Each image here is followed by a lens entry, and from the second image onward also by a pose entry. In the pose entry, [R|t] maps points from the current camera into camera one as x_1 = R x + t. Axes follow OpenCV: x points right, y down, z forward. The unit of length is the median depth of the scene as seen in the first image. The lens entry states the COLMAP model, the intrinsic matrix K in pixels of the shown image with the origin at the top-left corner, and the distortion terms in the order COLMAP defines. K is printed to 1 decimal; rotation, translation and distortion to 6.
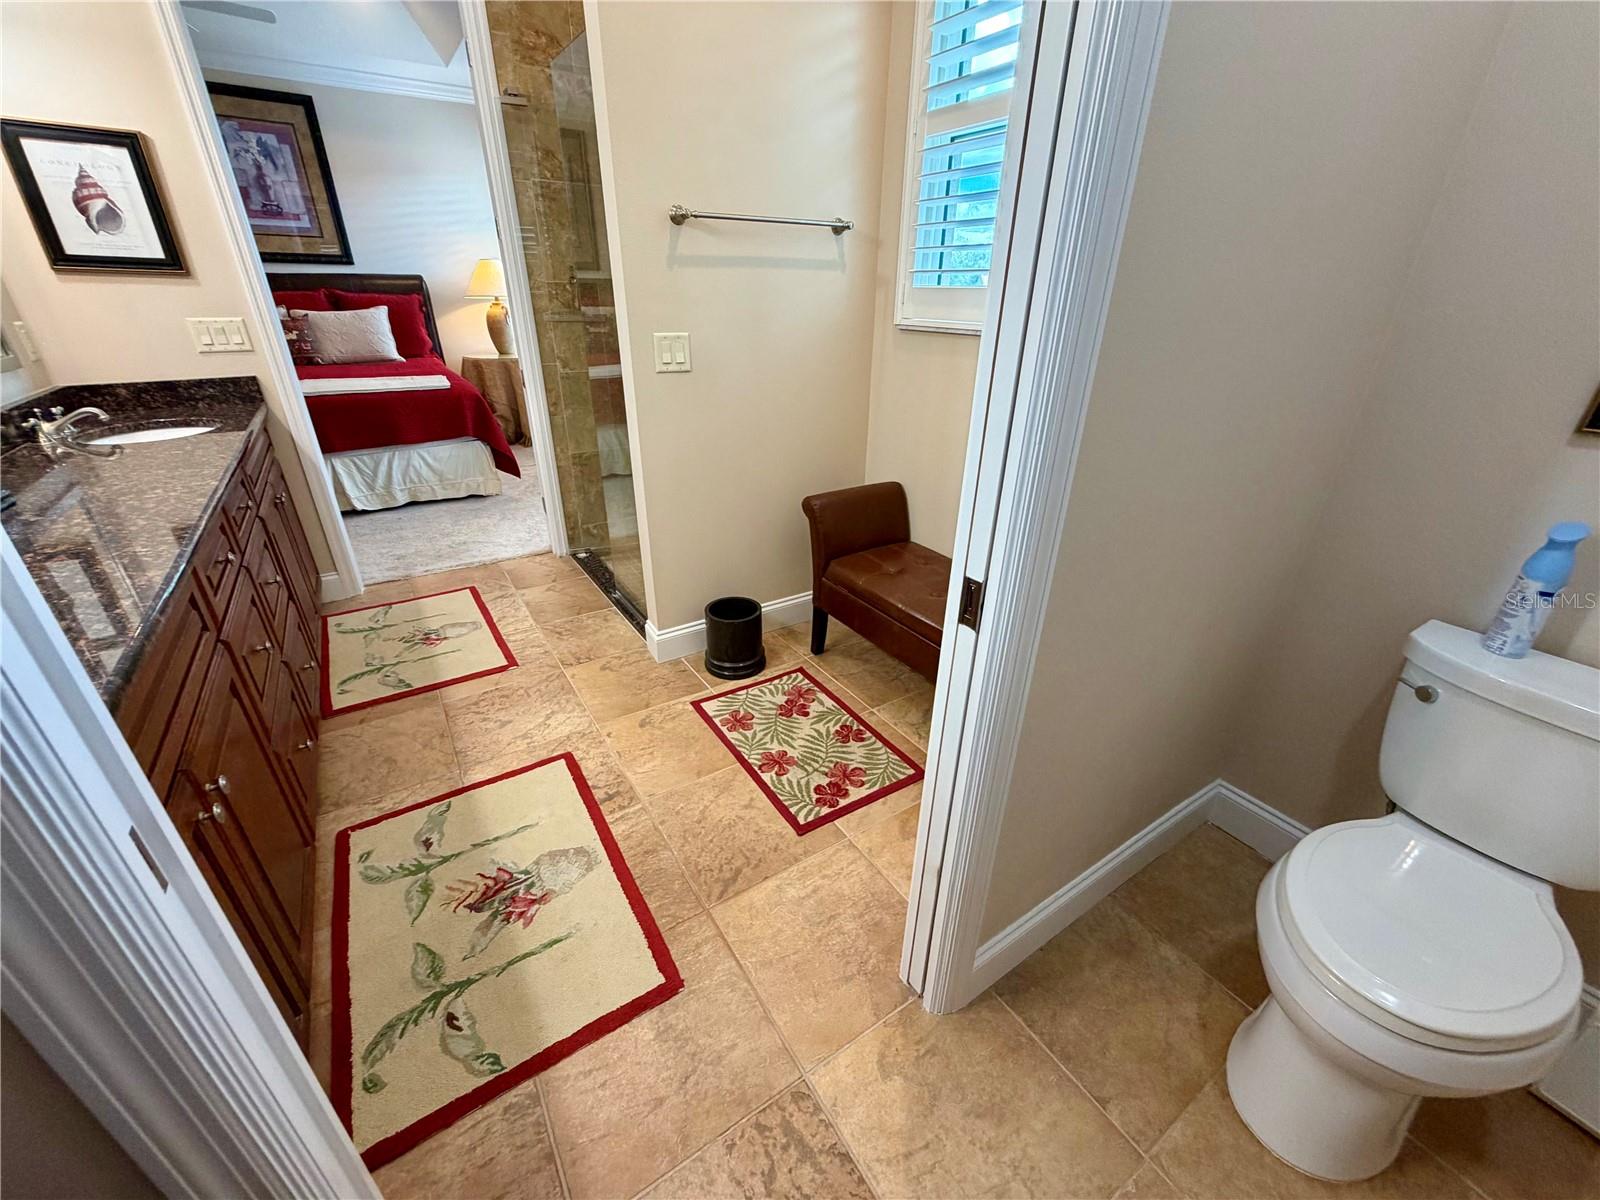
lens RADIAL K [[638.2, 0, 799.1], [0, 638.2, 605.2], [0, 0, 1]] dist [-0.002733, 0.000044]
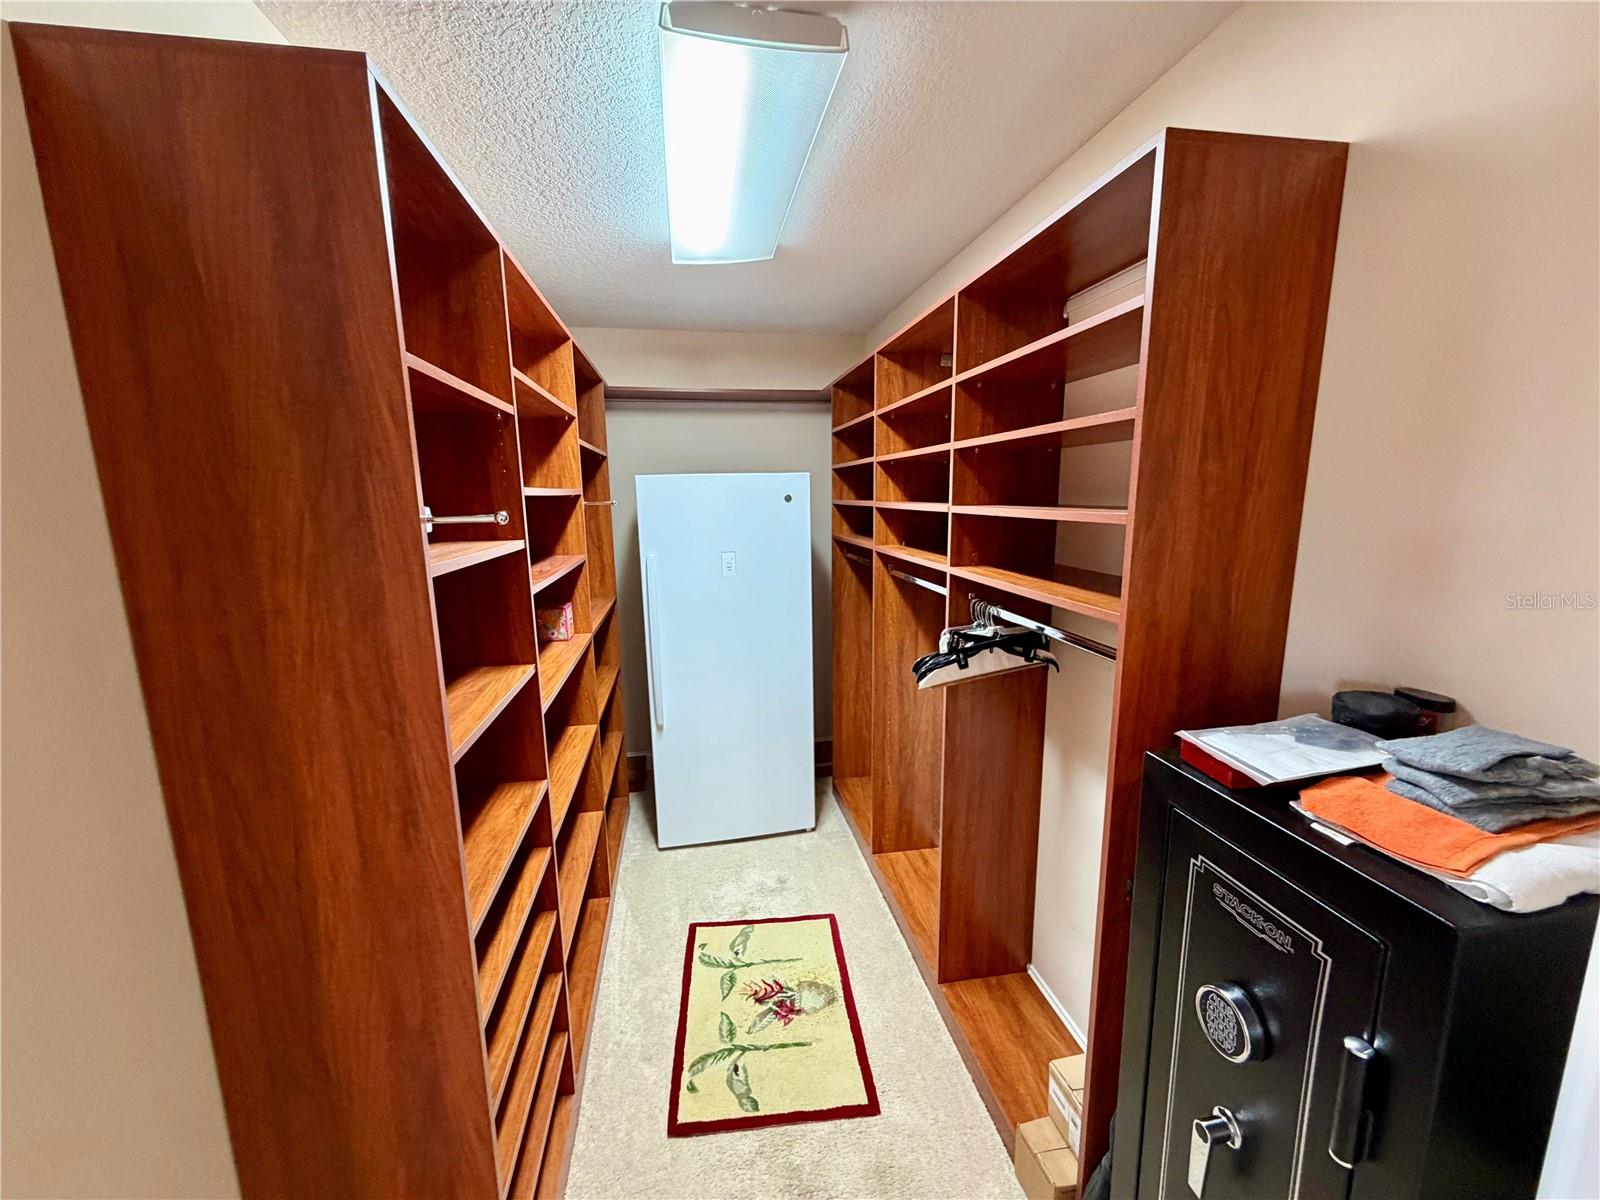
lens RADIAL K [[638.2, 0, 799.1], [0, 638.2, 605.2], [0, 0, 1]] dist [-0.002733, 0.000044]
pose [[0.889279, 0.067861, -0.452302, 0.183863], [-0.192996, 0.952251, -0.236582, -0.079451], [0.414650, 0.297680, 0.859914, -0.502080]]
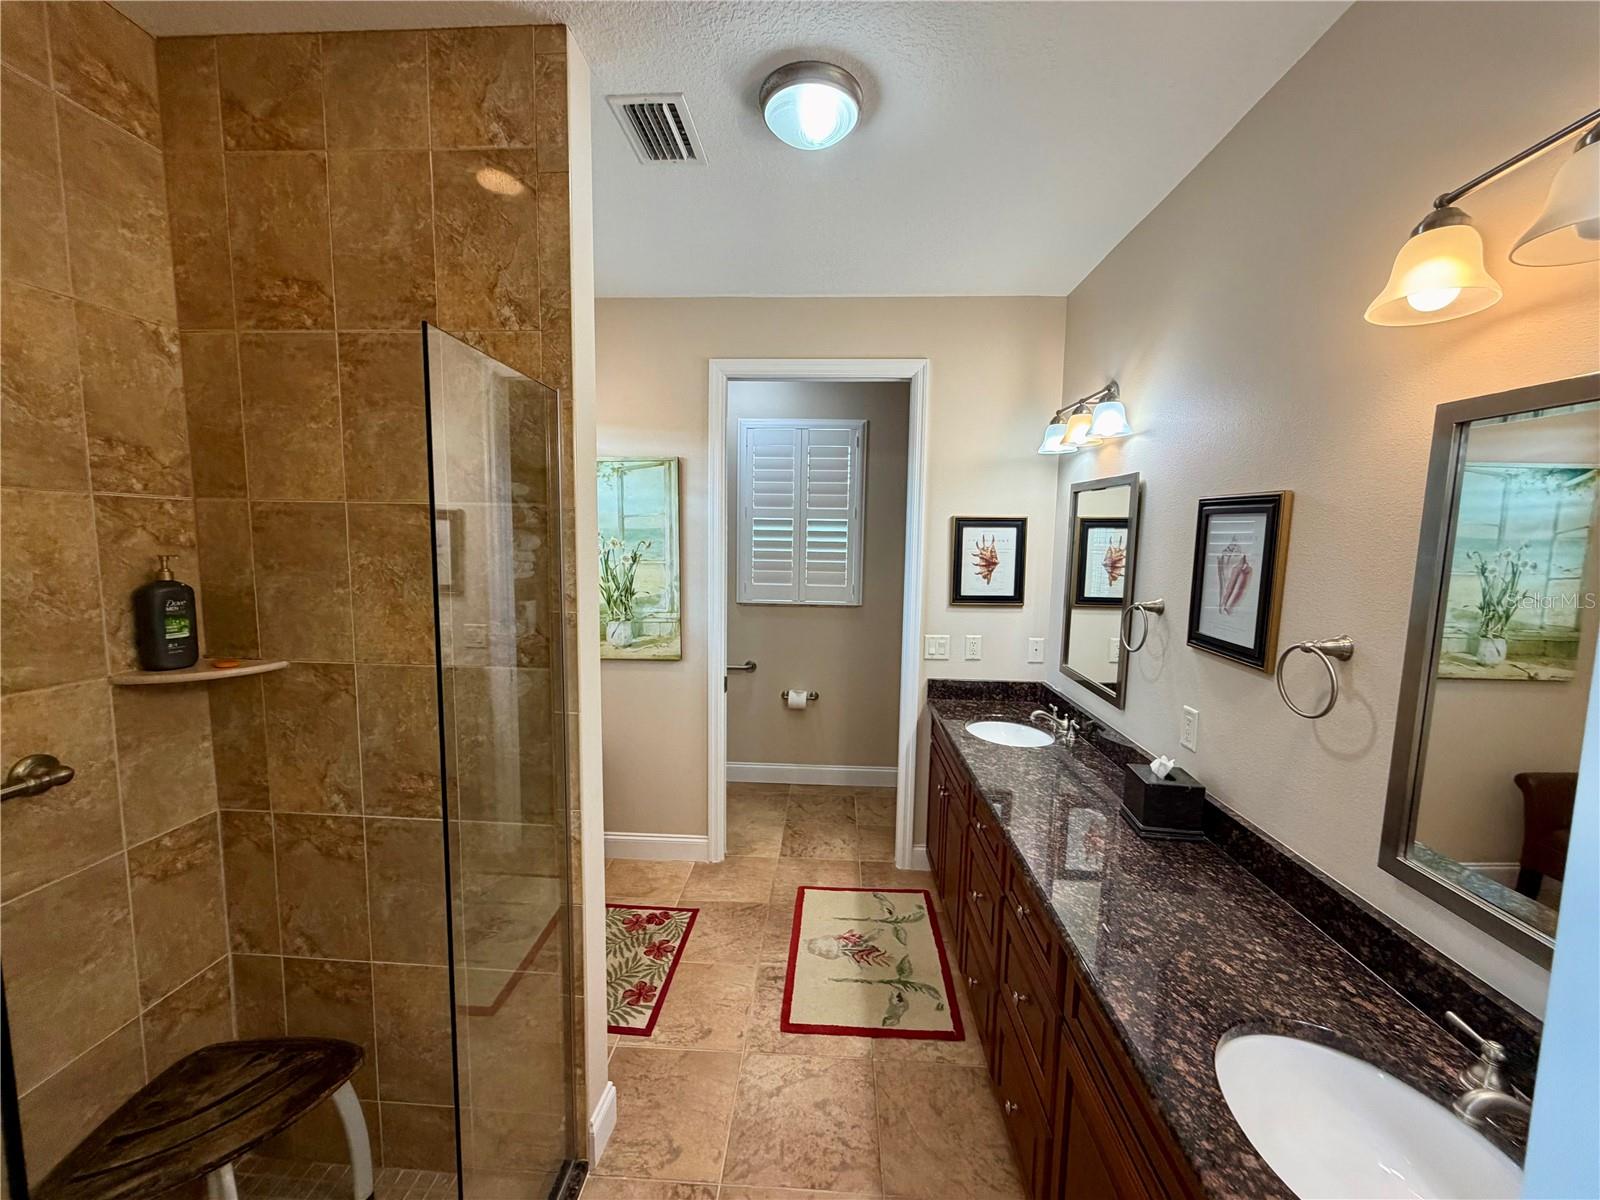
lens RADIAL K [[638.2, 0, 799.1], [0, 638.2, 605.2], [0, 0, 1]] dist [-0.002733, 0.000044]
pose [[-0.803987, -0.089312, 0.587901, -1.165944], [0.239923, 0.855892, 0.458132, -1.061828], [-0.544097, 0.509384, -0.666698, 1.637241]]
